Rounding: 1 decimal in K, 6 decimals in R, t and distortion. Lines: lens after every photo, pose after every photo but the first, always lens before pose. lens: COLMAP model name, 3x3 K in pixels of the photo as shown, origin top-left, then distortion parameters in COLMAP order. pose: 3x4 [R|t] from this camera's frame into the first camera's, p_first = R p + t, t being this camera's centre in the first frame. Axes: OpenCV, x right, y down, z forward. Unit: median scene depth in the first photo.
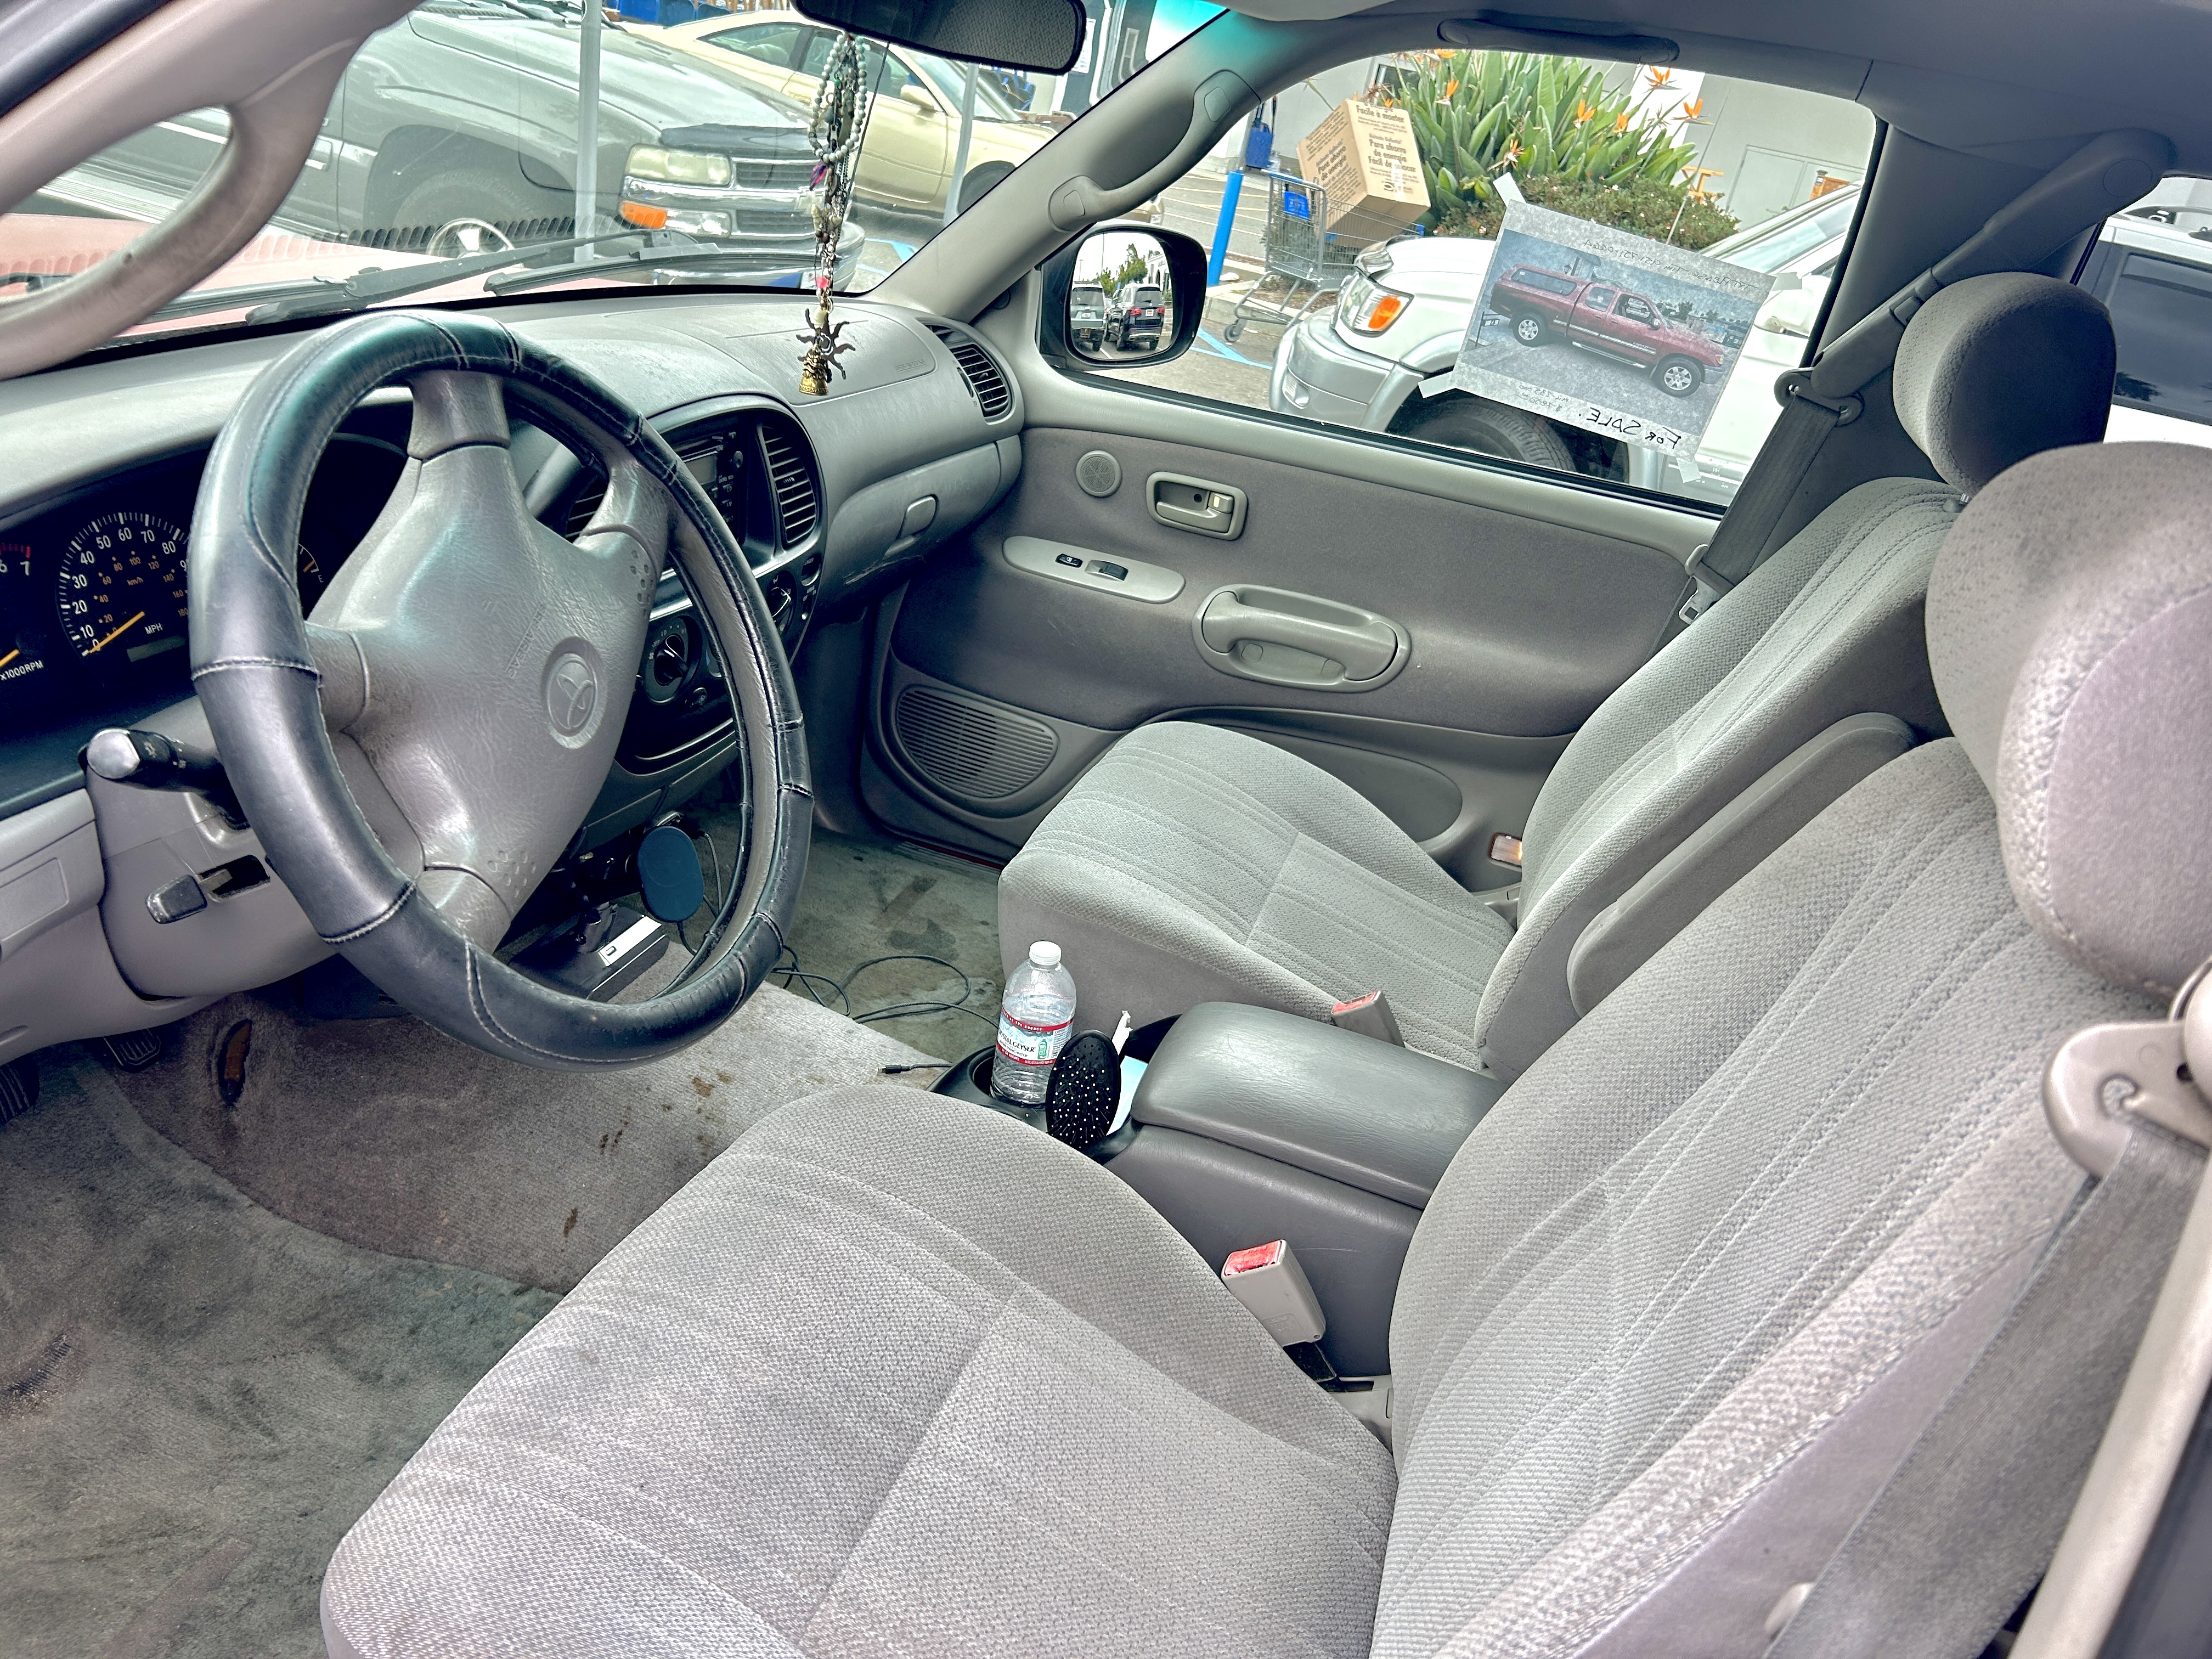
lens RADIAL K [[1985.6, 0, 1109.3], [0, 1985.6, 830.2], [0, 0, 1]] dist [-0.011424, -0.005613]
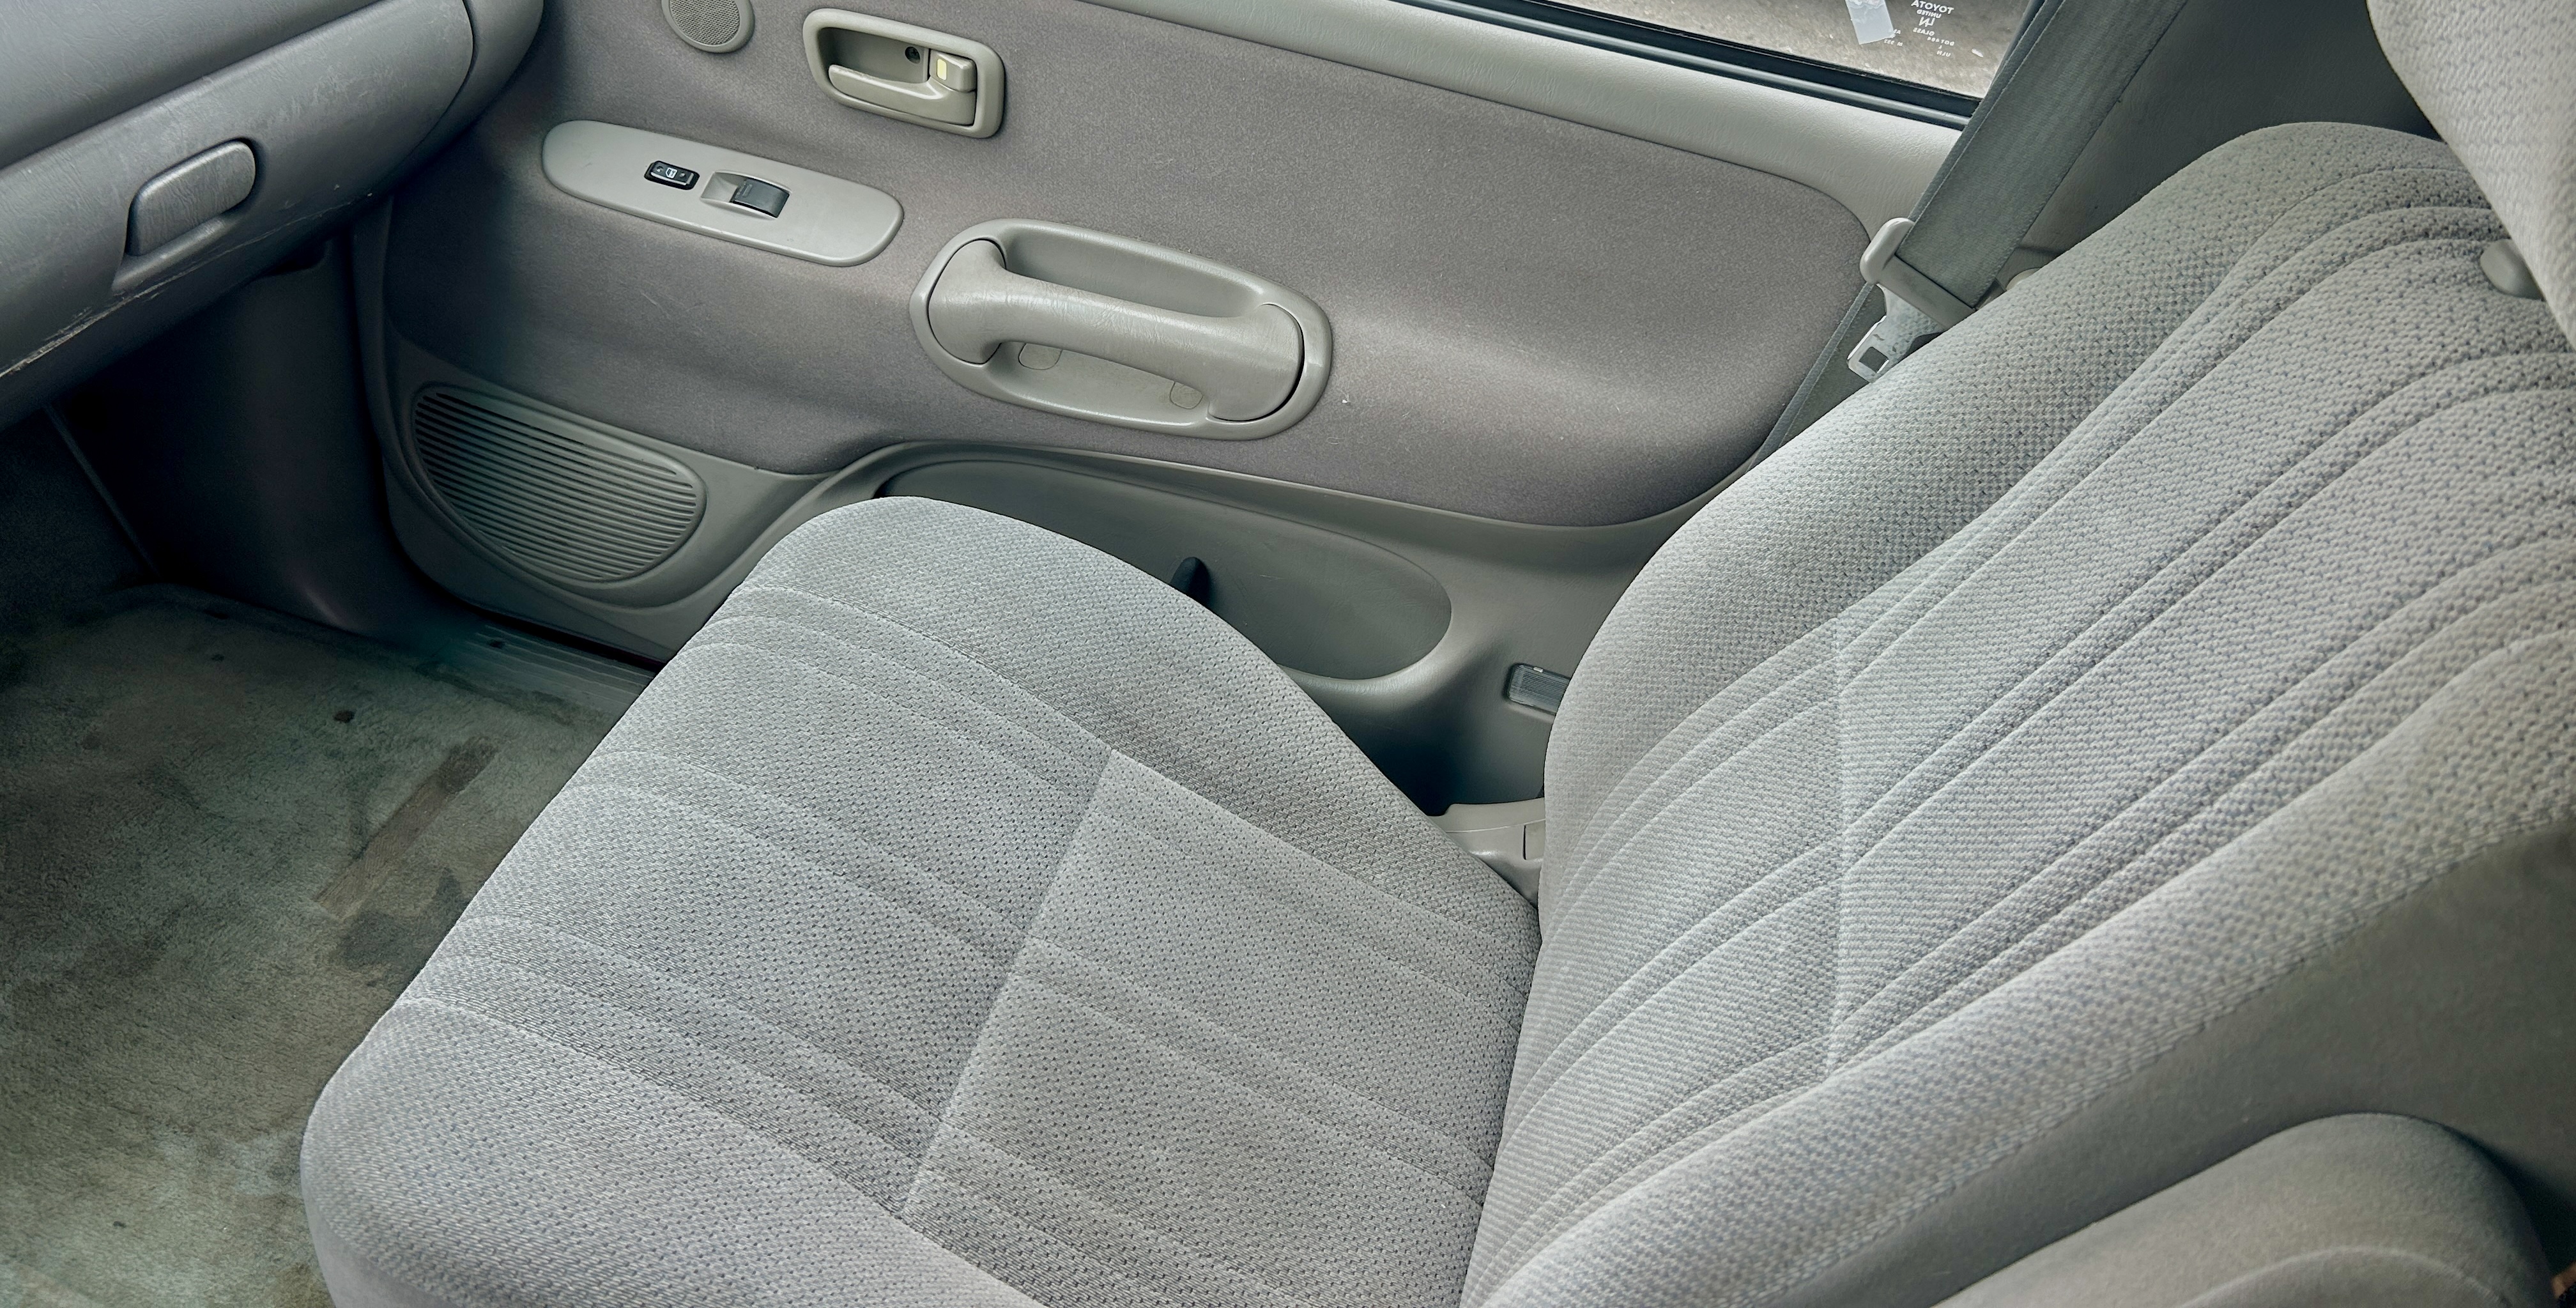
lens RADIAL K [[2737.4, 0, 1284.3], [0, 2737.4, 652.3], [0, 0, 1]] dist [0.011727, 0.000000]
pose [[0.996688, -0.034855, 0.073477, 0.083637], [0.024831, 0.990782, 0.133172, -0.109006], [-0.077441, -0.130906, 0.988366, 0.289753]]
